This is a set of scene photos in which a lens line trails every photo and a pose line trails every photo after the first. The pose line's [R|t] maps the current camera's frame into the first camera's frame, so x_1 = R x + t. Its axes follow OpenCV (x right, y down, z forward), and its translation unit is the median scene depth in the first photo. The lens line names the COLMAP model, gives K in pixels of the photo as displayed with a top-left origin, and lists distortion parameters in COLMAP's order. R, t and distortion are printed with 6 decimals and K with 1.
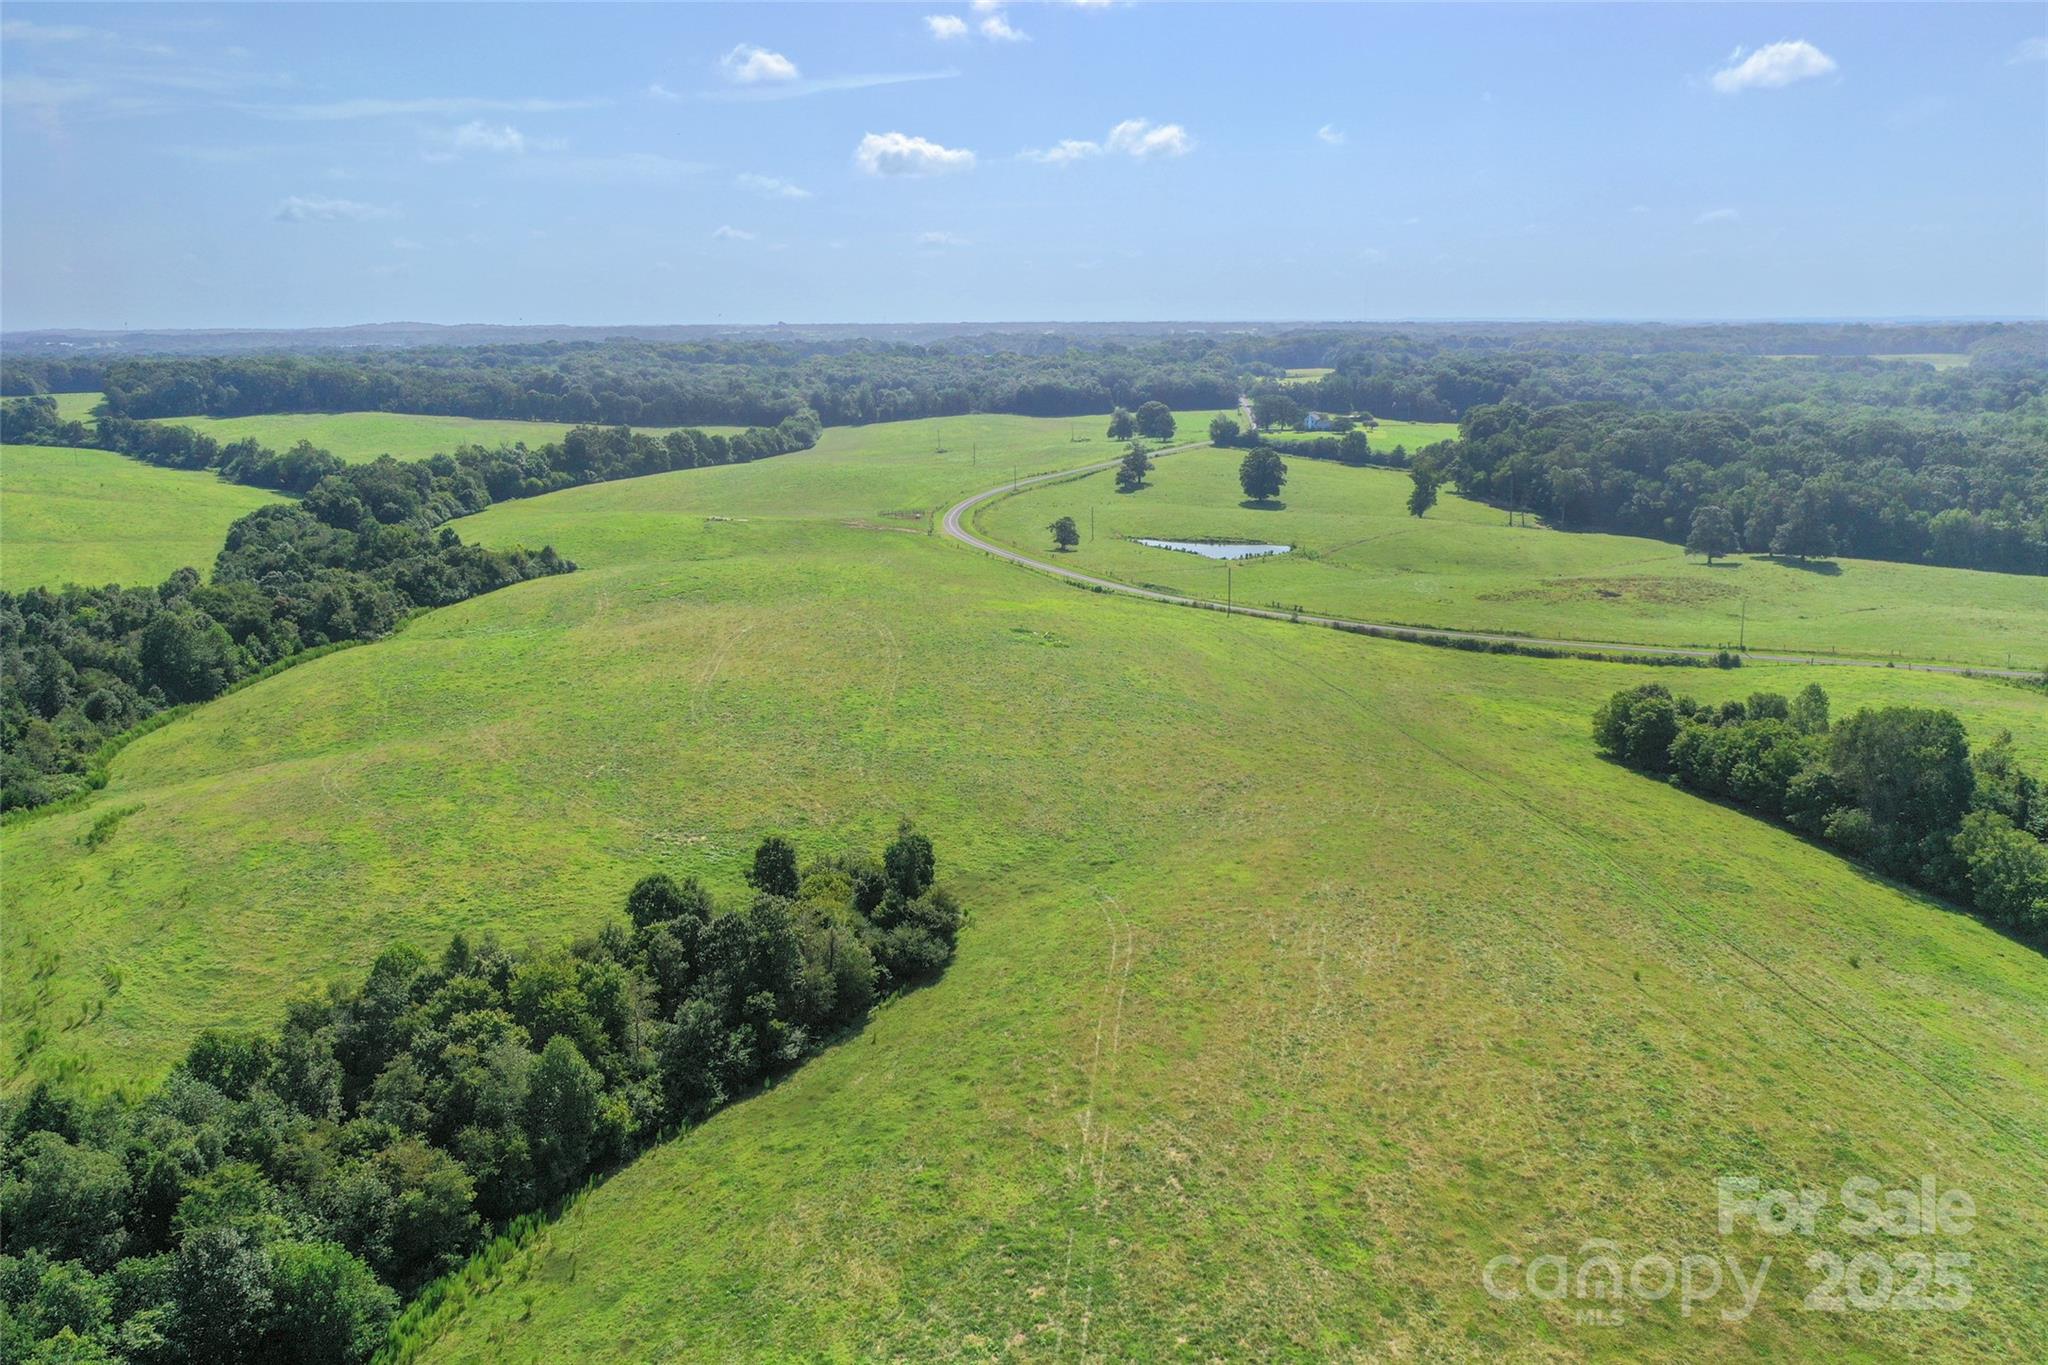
lens RADIAL K [[1598.9, 0, 1036.4], [0, 1598.9, 697.5], [0, 0, 1]] dist [-0.011830, 0.000802]
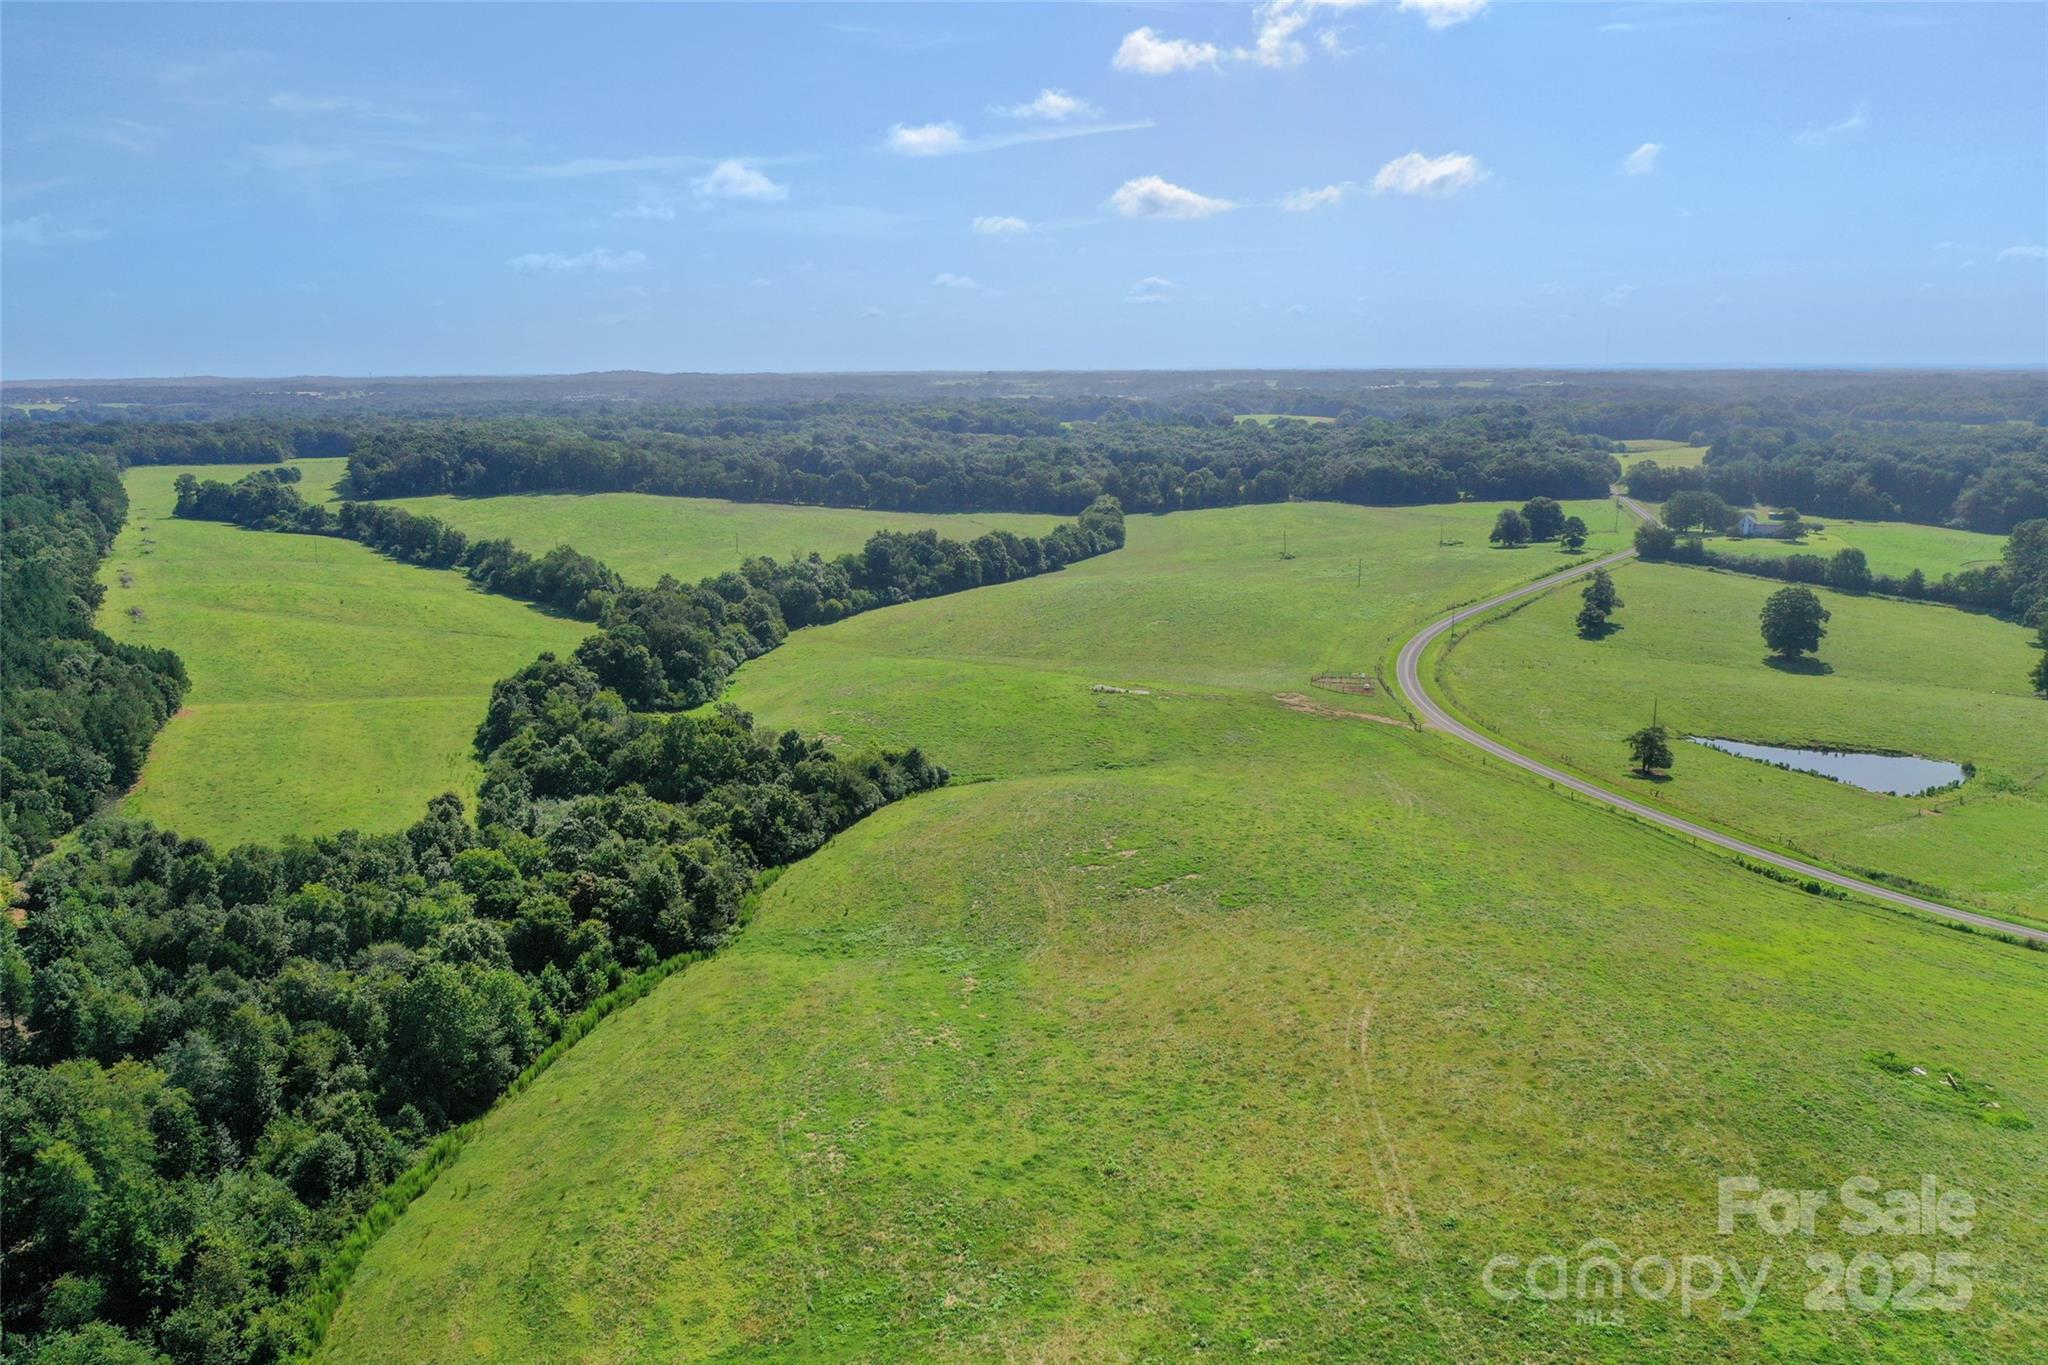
lens RADIAL K [[1598.9, 0, 1011.4], [0, 1598.9, 671.2], [0, 0, 1]] dist [-0.011830, 0.000802]
pose [[0.991311, 0.022979, -0.129514, -0.111302], [-0.028482, 0.998761, -0.040802, -0.067033], [0.128416, 0.044137, 0.990738, 0.186708]]
